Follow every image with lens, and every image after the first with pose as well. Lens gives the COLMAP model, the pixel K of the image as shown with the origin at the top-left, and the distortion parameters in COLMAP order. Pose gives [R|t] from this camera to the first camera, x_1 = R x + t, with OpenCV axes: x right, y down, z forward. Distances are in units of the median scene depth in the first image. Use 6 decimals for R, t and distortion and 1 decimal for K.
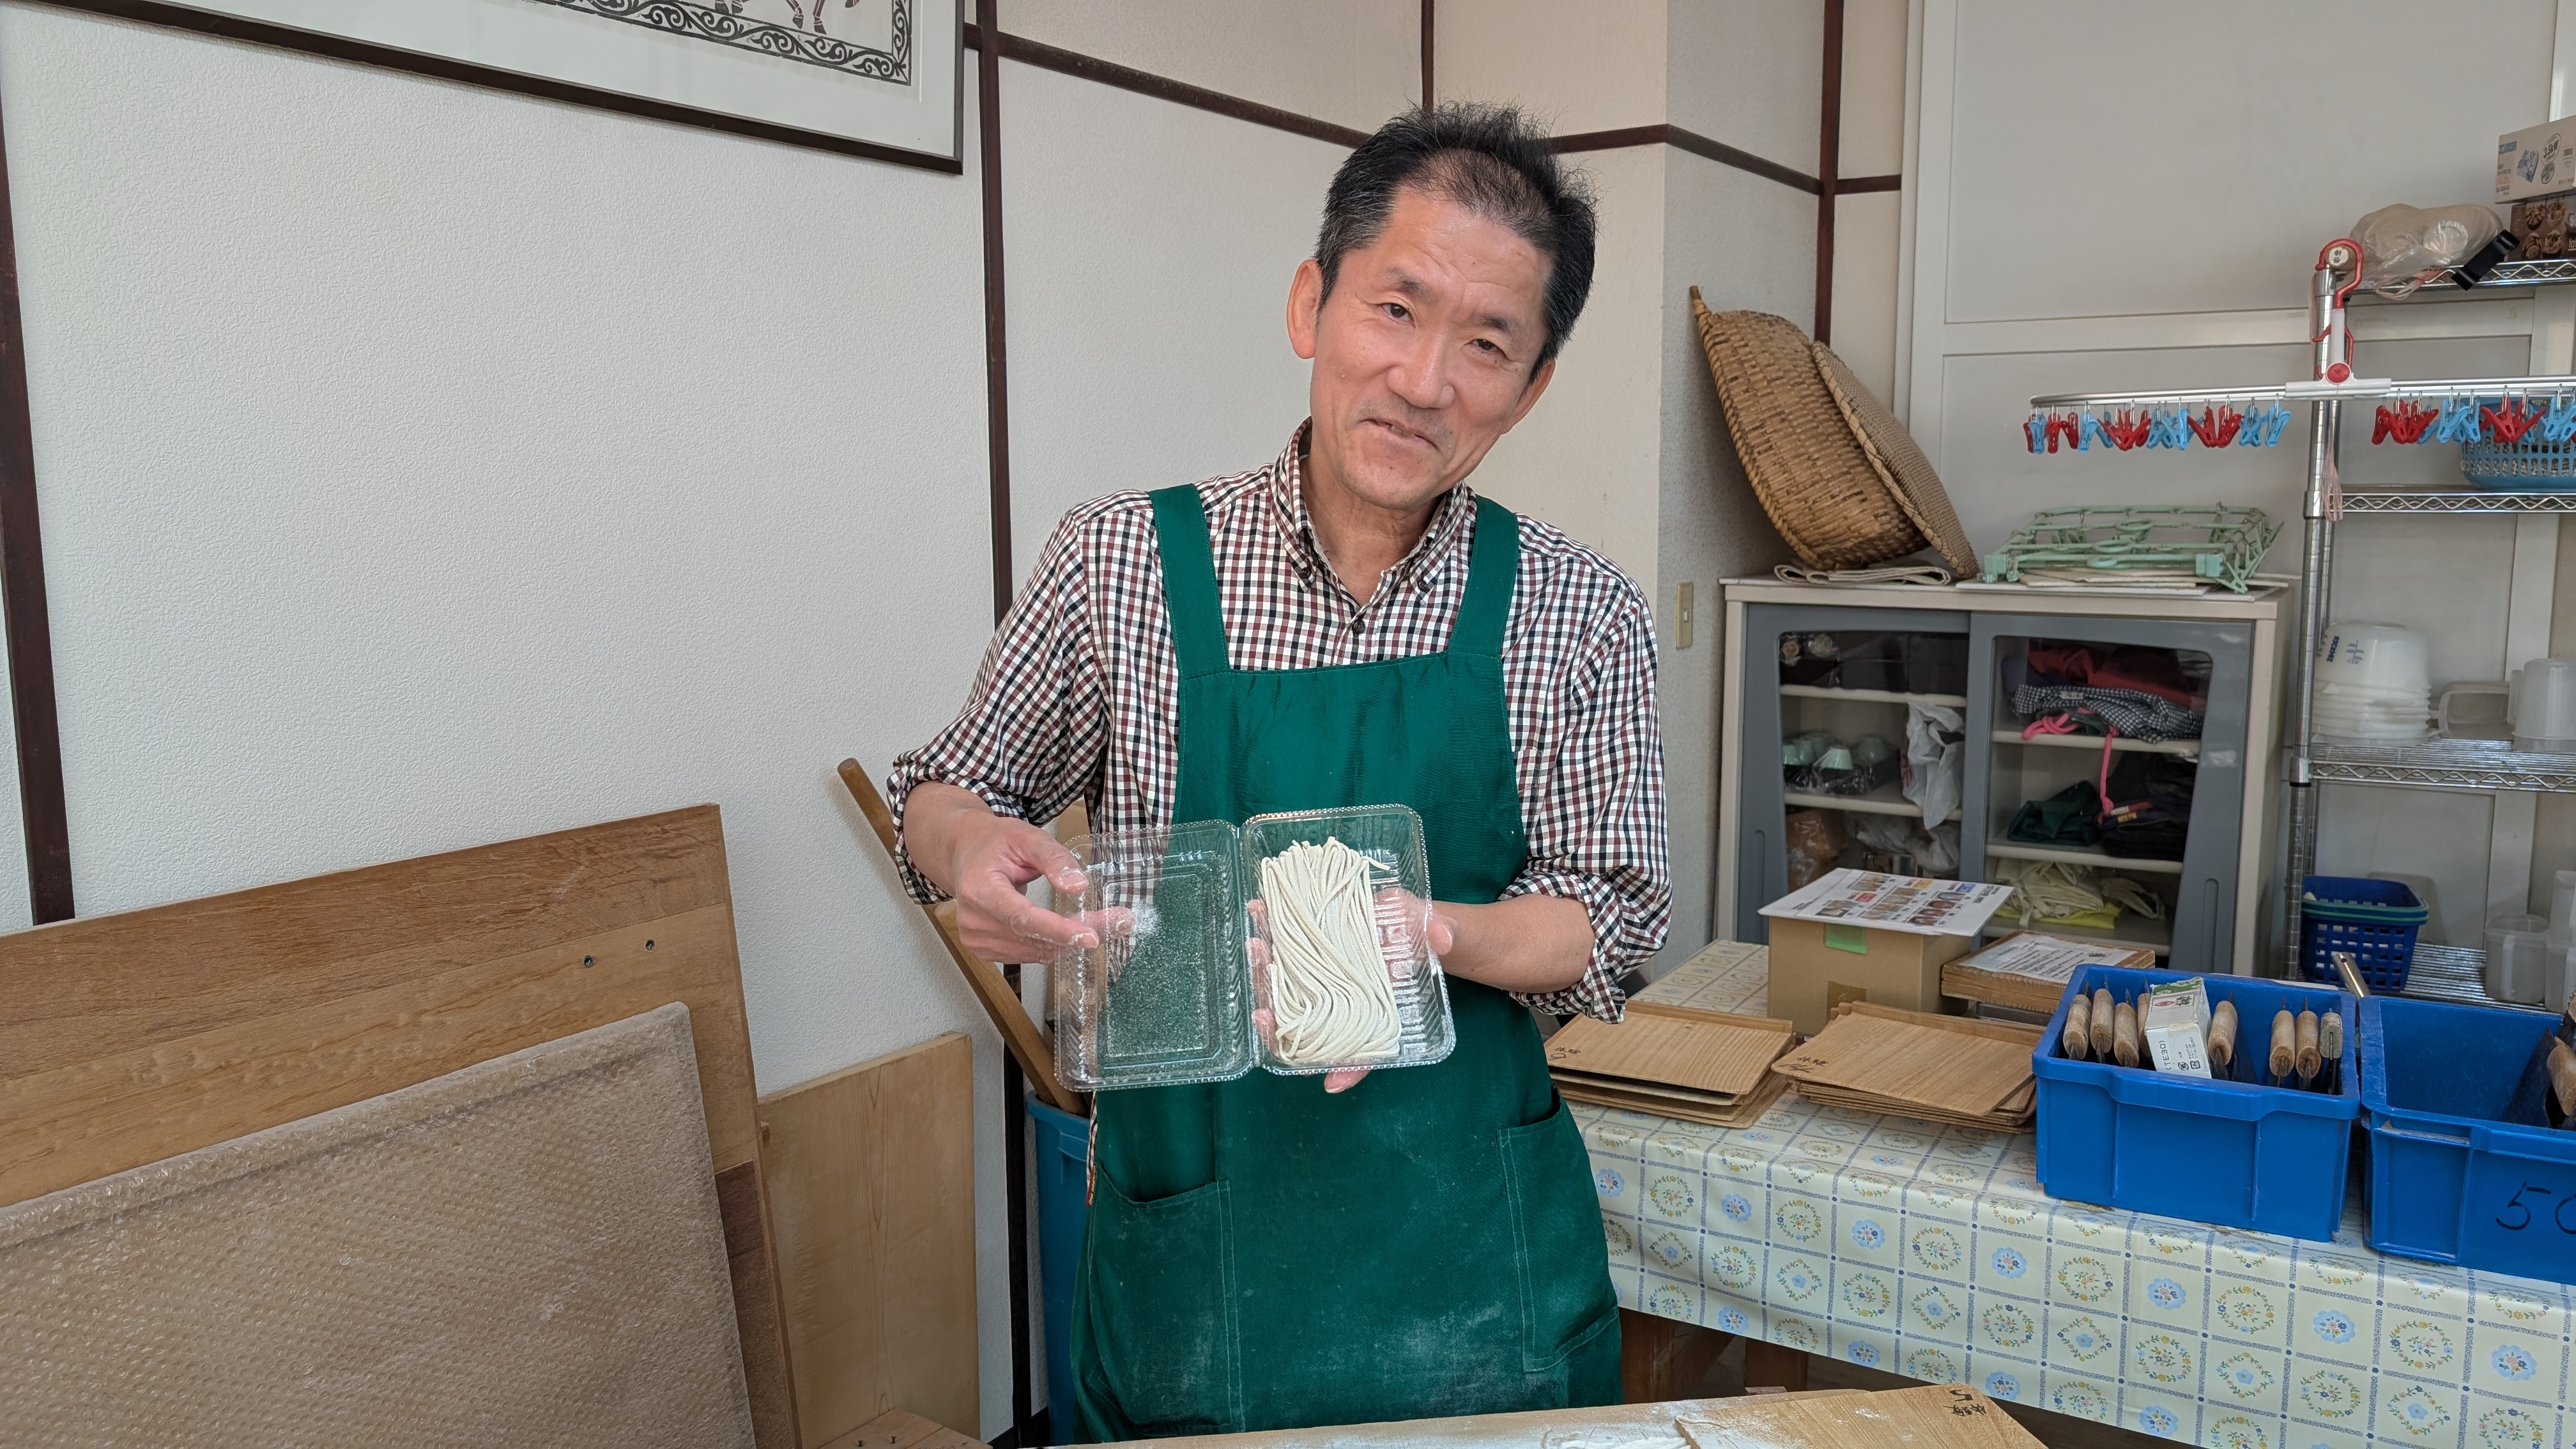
lens RADIAL K [[1904.4, 0, 1288.0], [0, 1904.4, 724.5], [0, 0, 1]] dist [-0.000593, 0.003246]
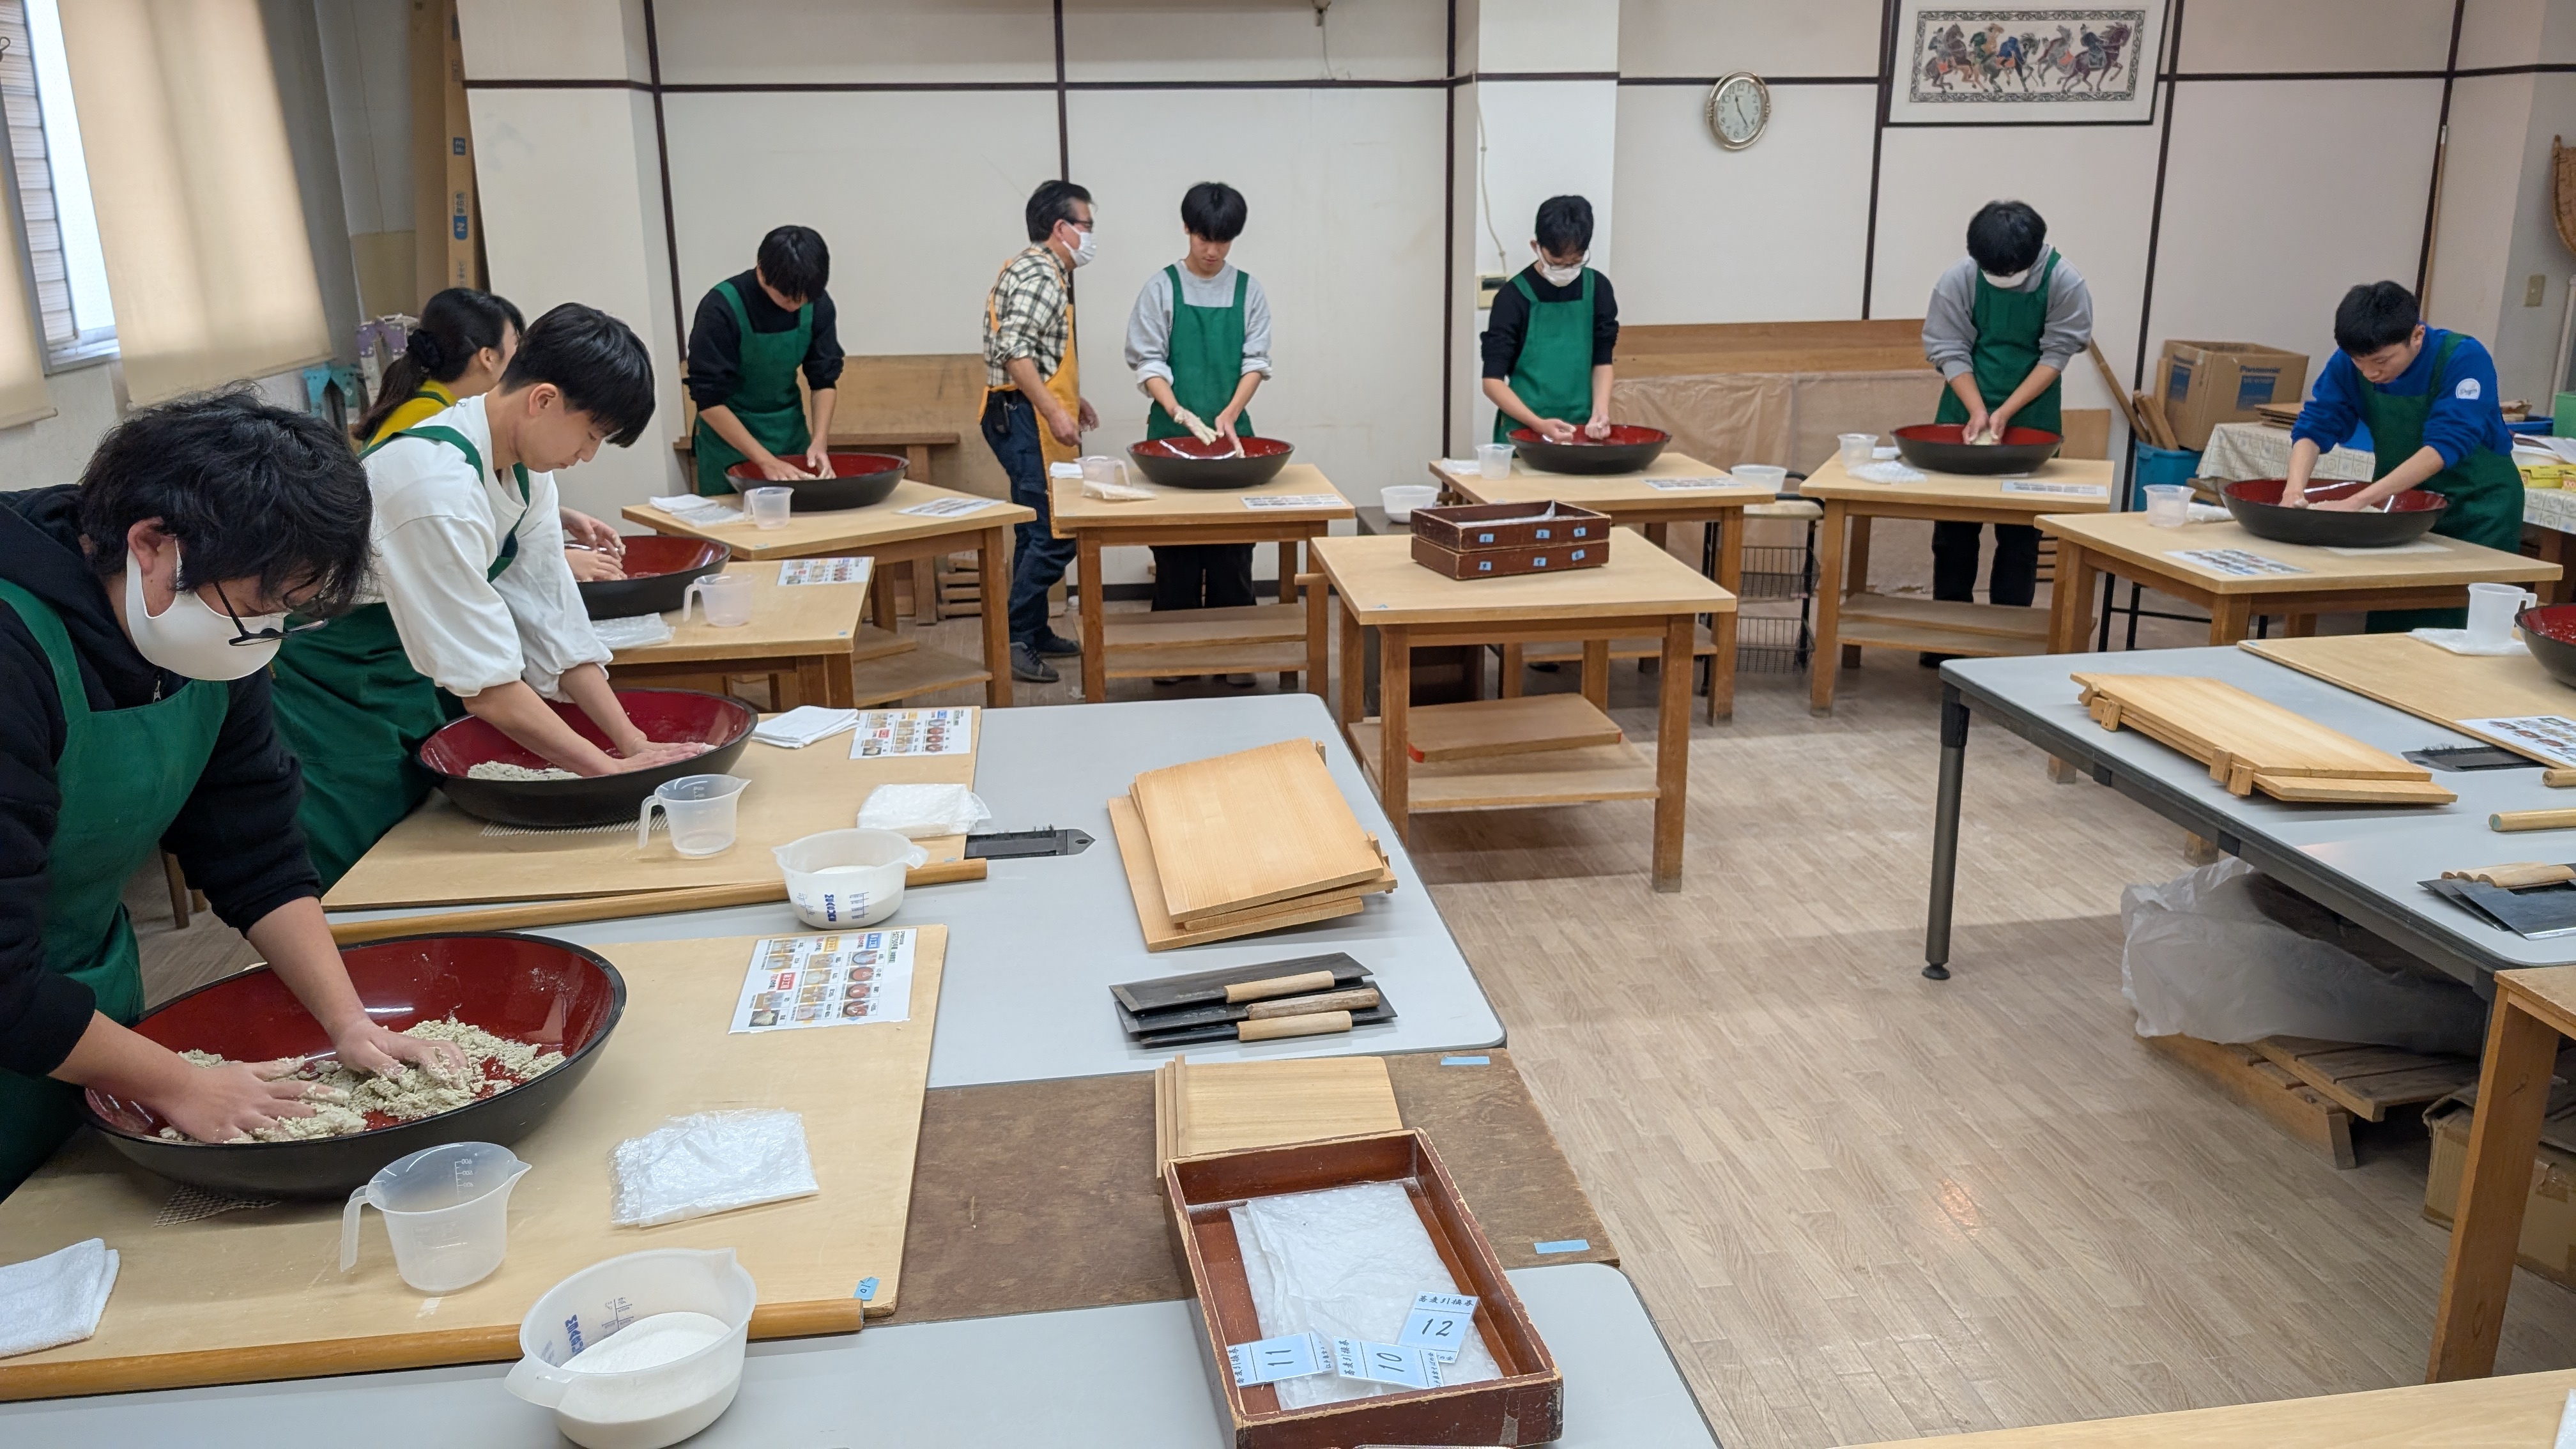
lens RADIAL K [[1904.4, 0, 1288.0], [0, 1904.4, 724.5], [0, 0, 1]] dist [-0.000593, 0.003246]
pose [[0.618853, 0.210927, -0.756658, 1.894257], [-0.092661, 0.976150, 0.196328, 0.235485], [0.780023, -0.051385, 0.623638, -2.617383]]
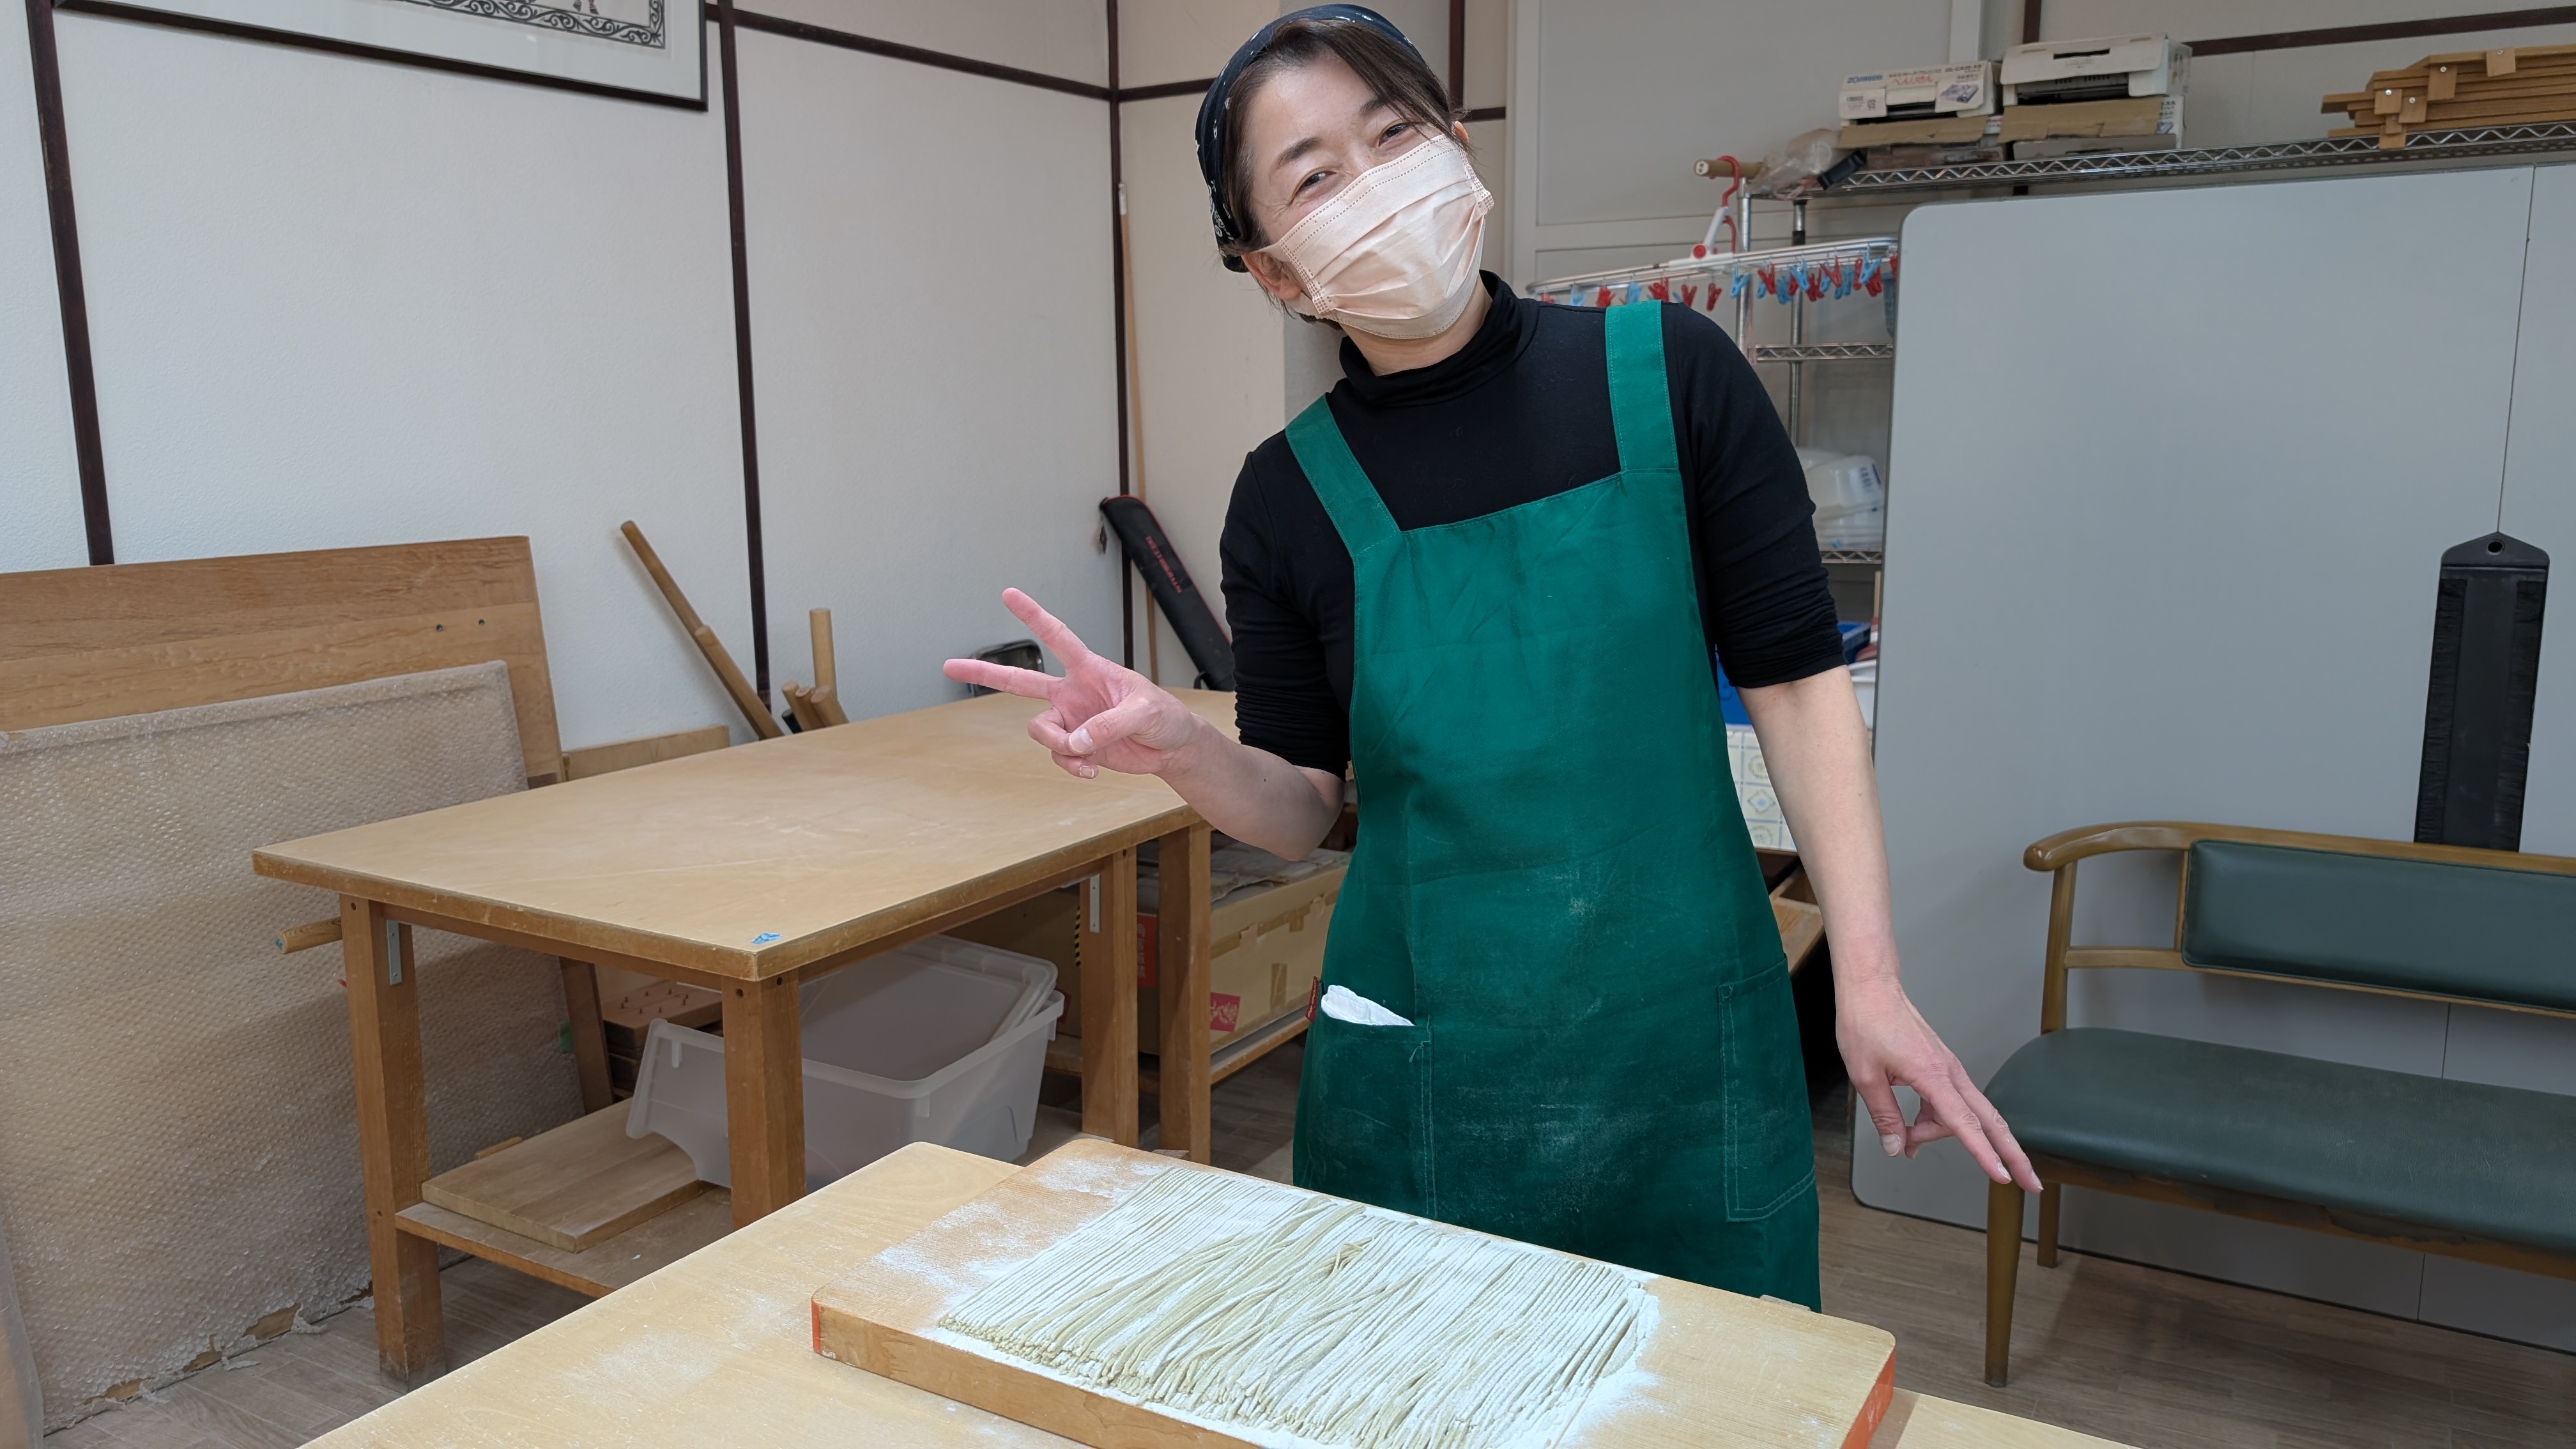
lens RADIAL K [[1909.2, 0, 1229.8], [0, 1909.2, 738.4], [0, 0, 1]] dist [0.006195, 0.002812]
pose [[0.999986, -0.002817, -0.004480, 0.277879], [0.002994, 0.999194, 0.040041, 0.151253], [0.004363, -0.040054, 0.999188, -0.545195]]
